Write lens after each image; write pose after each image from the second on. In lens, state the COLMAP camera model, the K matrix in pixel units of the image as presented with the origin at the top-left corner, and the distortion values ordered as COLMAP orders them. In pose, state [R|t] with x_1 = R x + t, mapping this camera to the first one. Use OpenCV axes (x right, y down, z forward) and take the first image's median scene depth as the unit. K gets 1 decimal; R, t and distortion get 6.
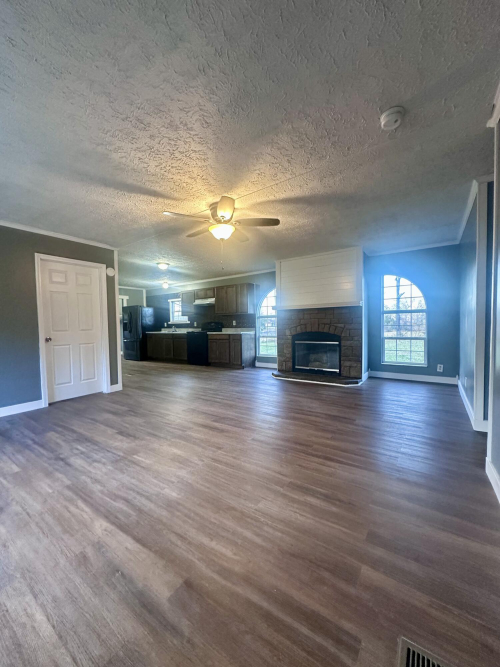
lens RADIAL K [[266.6, 0, 250.1], [0, 266.6, 331.6], [0, 0, 1]] dist [-0.003004, 0.000512]
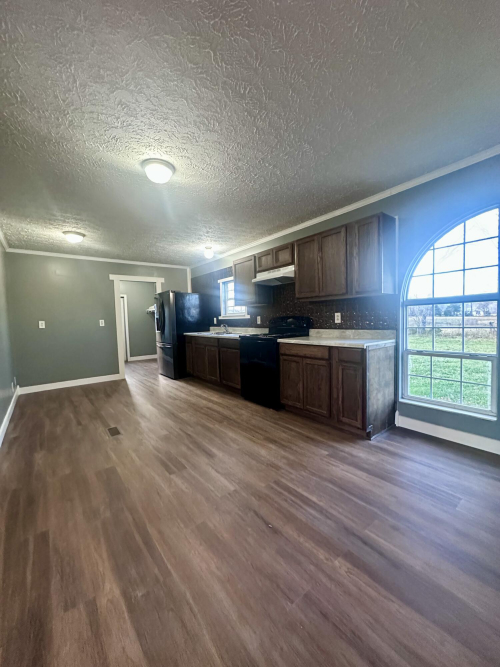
lens RADIAL K [[266.6, 0, 250.8], [0, 266.6, 333.3], [0, 0, 1]] dist [-0.003004, 0.000512]
pose [[0.956110, 0.007068, -0.292922, -0.099075], [0.003619, 0.999348, 0.035928, -0.034314], [0.292985, -0.035411, 0.955461, 0.772079]]
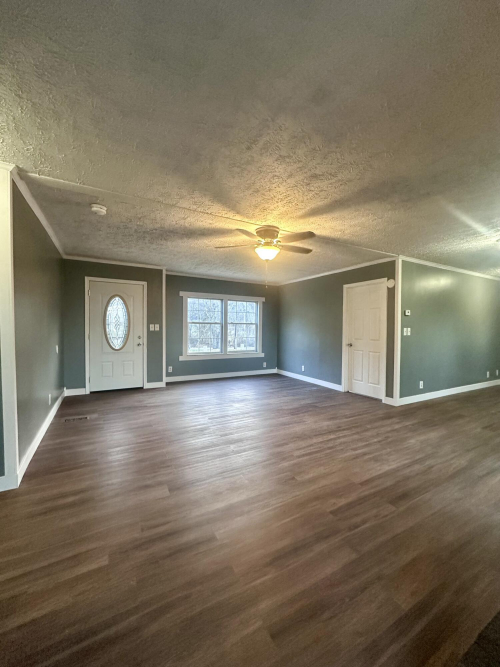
lens RADIAL K [[266.6, 0, 249.3], [0, 266.6, 331.9], [0, 0, 1]] dist [-0.003004, 0.000512]
pose [[-0.448092, 0.032163, -0.893409, 0.539004], [-0.028297, 0.998342, 0.050133, -0.070429], [0.893539, 0.047745, -0.446439, 0.877069]]
